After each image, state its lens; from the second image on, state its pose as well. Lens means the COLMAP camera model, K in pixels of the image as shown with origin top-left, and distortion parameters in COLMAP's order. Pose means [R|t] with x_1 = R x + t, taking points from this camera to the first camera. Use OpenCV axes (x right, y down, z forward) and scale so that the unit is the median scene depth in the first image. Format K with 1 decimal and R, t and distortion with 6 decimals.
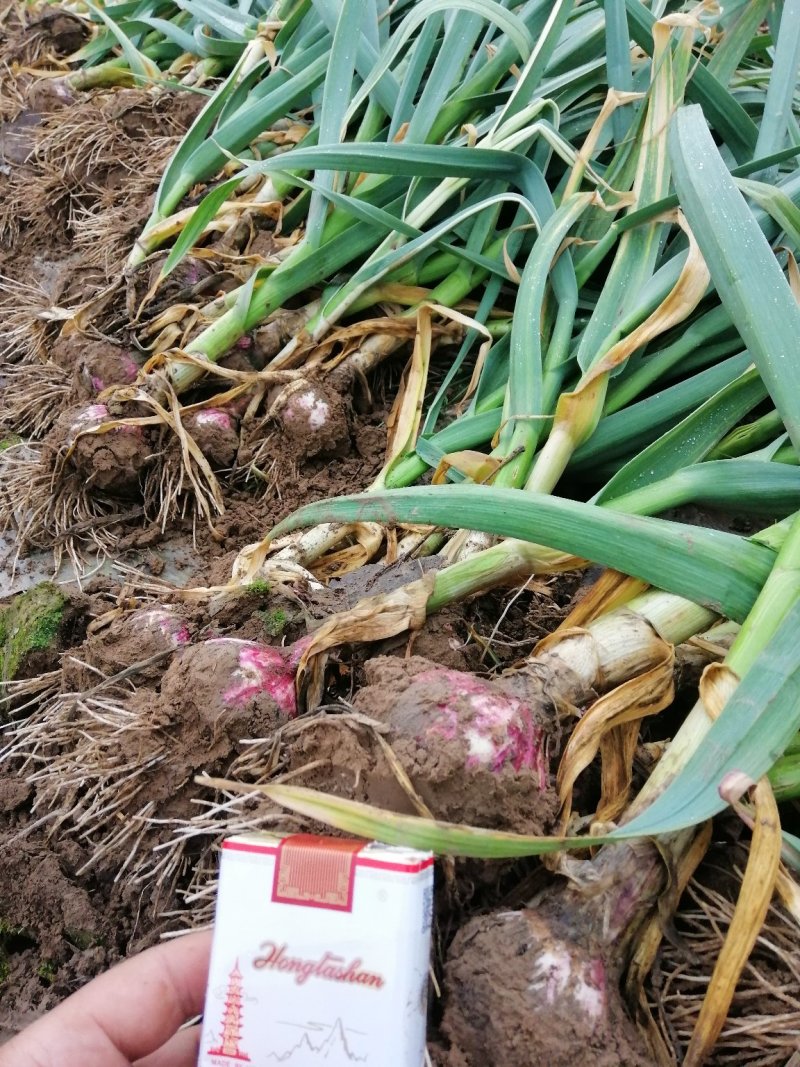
lens RADIAL K [[828.8, 0, 401.9], [0, 828.8, 517.6], [0, 0, 1]] dist [0.093545, -0.171765]
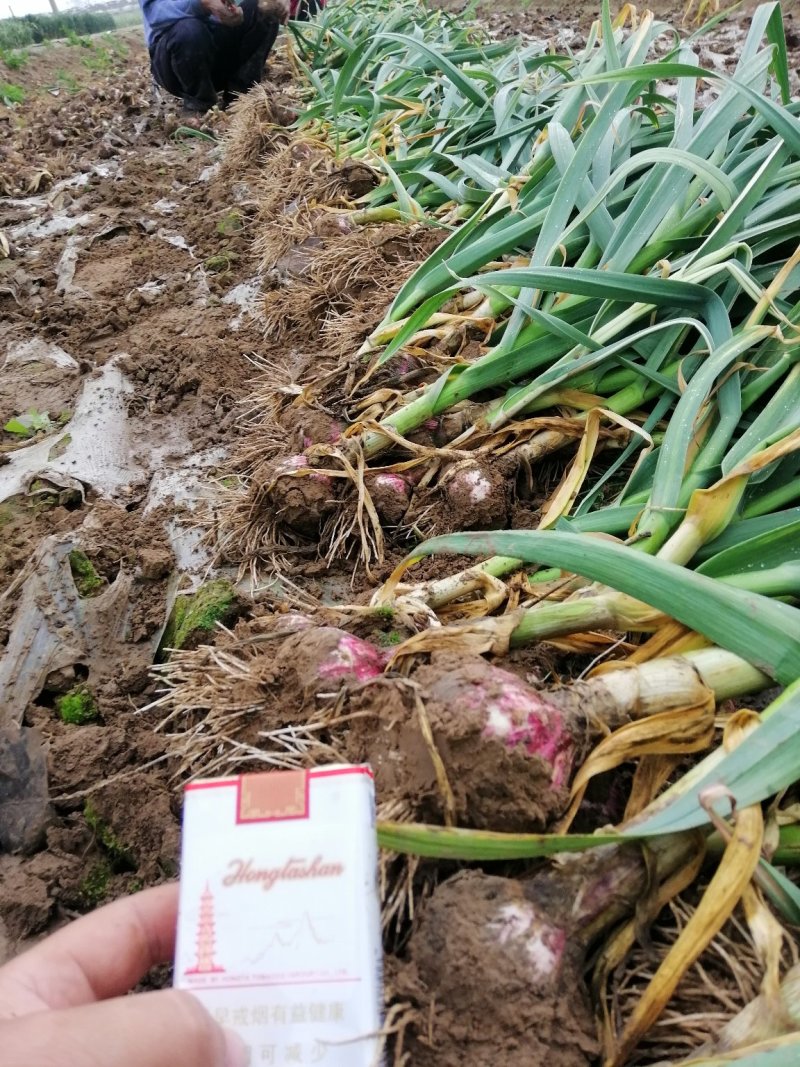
lens RADIAL K [[828.8, 0, 401.9], [0, 828.8, 517.6], [0, 0, 1]] dist [0.093545, -0.171765]
pose [[0.949827, 0.151237, -0.273780, 0.109397], [-0.194897, 0.970797, -0.139886, 0.086819], [0.244628, 0.186227, 0.951565, -0.077528]]
